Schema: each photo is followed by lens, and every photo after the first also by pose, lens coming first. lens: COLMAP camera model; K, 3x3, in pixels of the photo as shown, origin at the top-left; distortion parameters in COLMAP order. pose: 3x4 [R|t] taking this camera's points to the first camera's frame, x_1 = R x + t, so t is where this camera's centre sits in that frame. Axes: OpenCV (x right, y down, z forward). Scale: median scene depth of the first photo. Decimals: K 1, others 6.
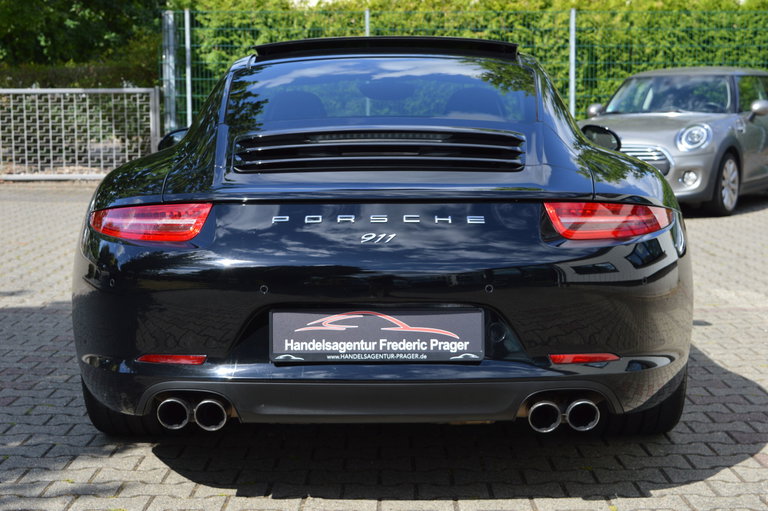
lens RADIAL K [[1398.4, 0, 384.5], [0, 1398.4, 254.9], [0, 0, 1]] dist [-0.008501, 0.000000]
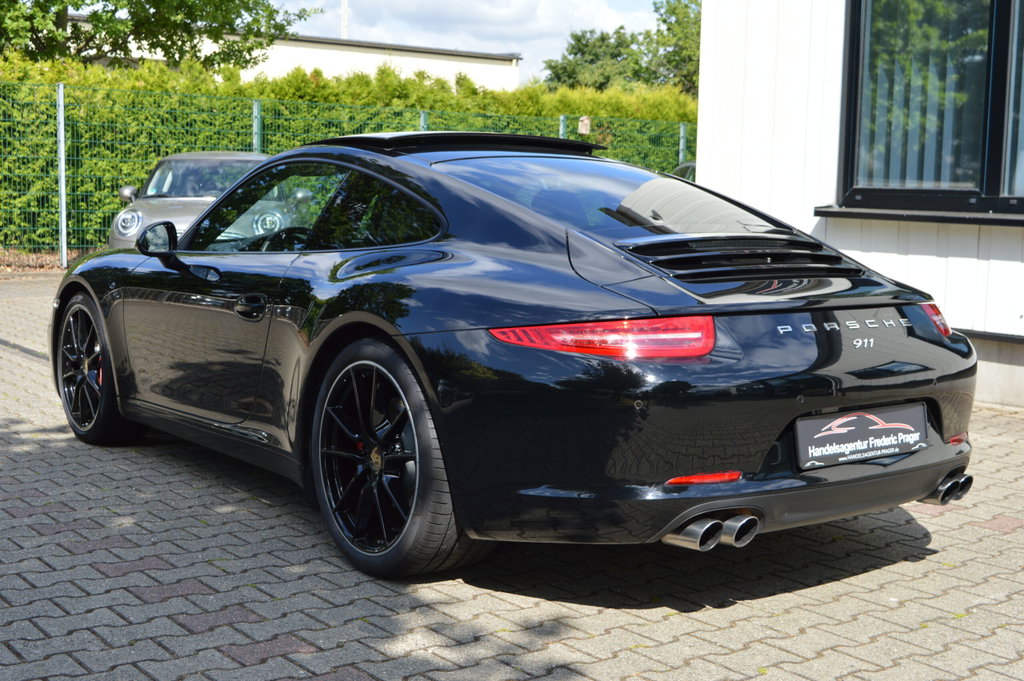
lens RADIAL K [[1379.1, 0, 512.3], [0, 1379.1, 344.2], [0, 0, 1]] dist [0.002790, 0.000000]
pose [[0.793664, -0.046525, 0.606574, -0.192664], [0.039520, 0.998908, 0.024908, -0.010795], [-0.607071, 0.004203, 0.794637, 0.074308]]
